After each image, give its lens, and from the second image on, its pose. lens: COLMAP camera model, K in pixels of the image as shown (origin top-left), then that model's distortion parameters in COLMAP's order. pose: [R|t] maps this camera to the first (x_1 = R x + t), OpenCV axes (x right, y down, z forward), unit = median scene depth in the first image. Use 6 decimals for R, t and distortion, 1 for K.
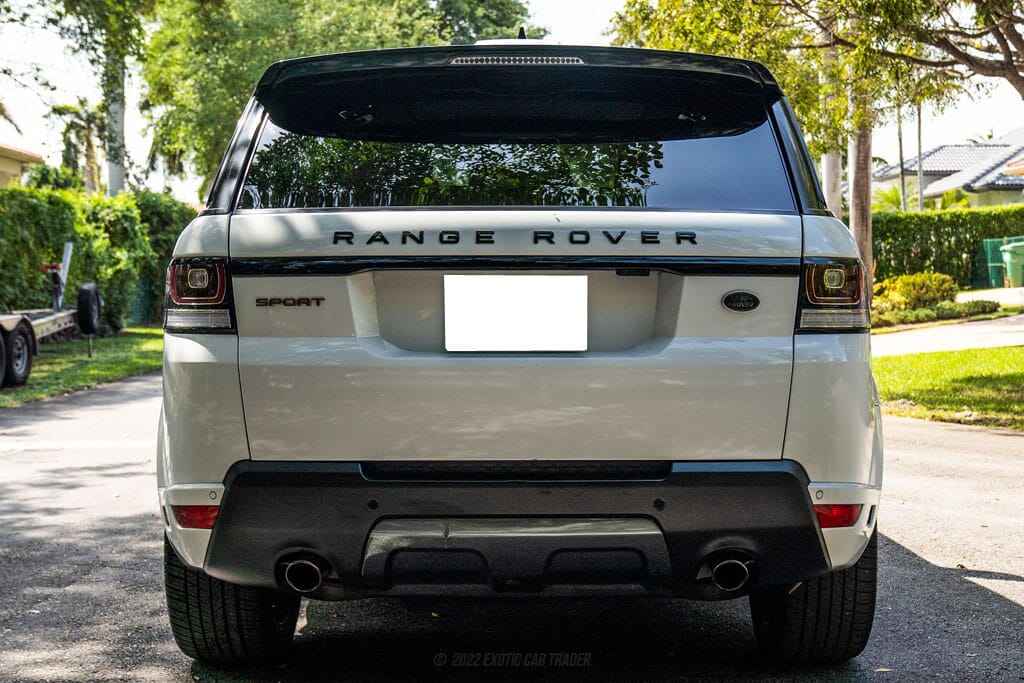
lens RADIAL K [[1433.7, 0, 518.7], [0, 1433.7, 350.3], [0, 0, 1]] dist [-0.075687, 0.000000]
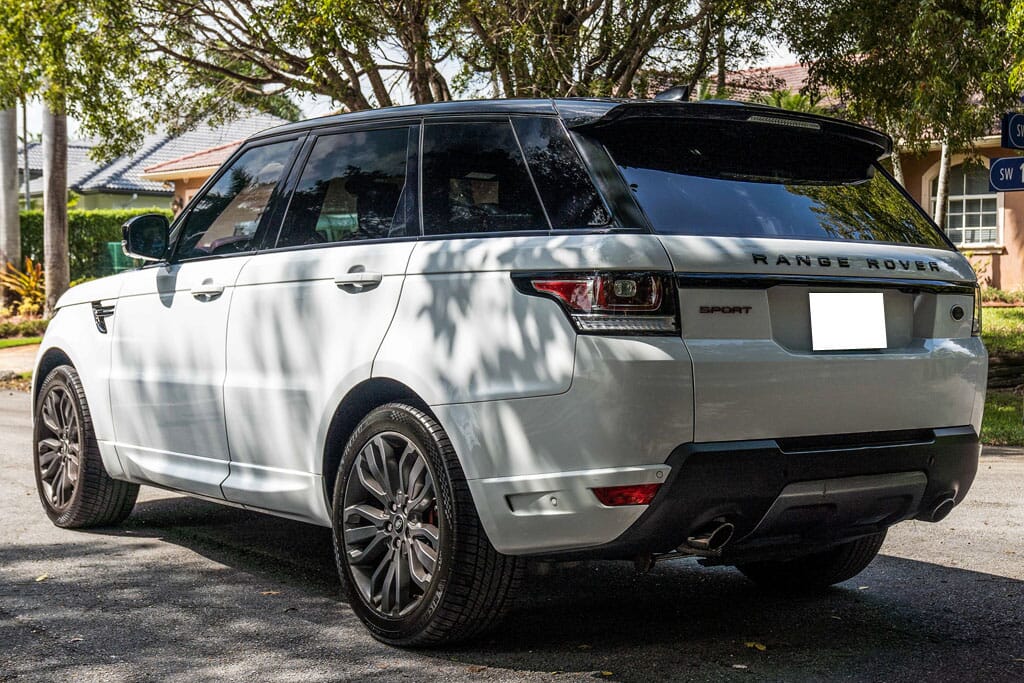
lens RADIAL K [[1433.7, 0, 553.3], [0, 1433.7, 358.7], [0, 0, 1]] dist [-0.075687, 0.000000]
pose [[0.797842, -0.009743, 0.602788, -0.997843], [0.006987, 0.999952, 0.006915, -0.002011], [-0.602826, -0.001306, 0.797872, 0.119670]]
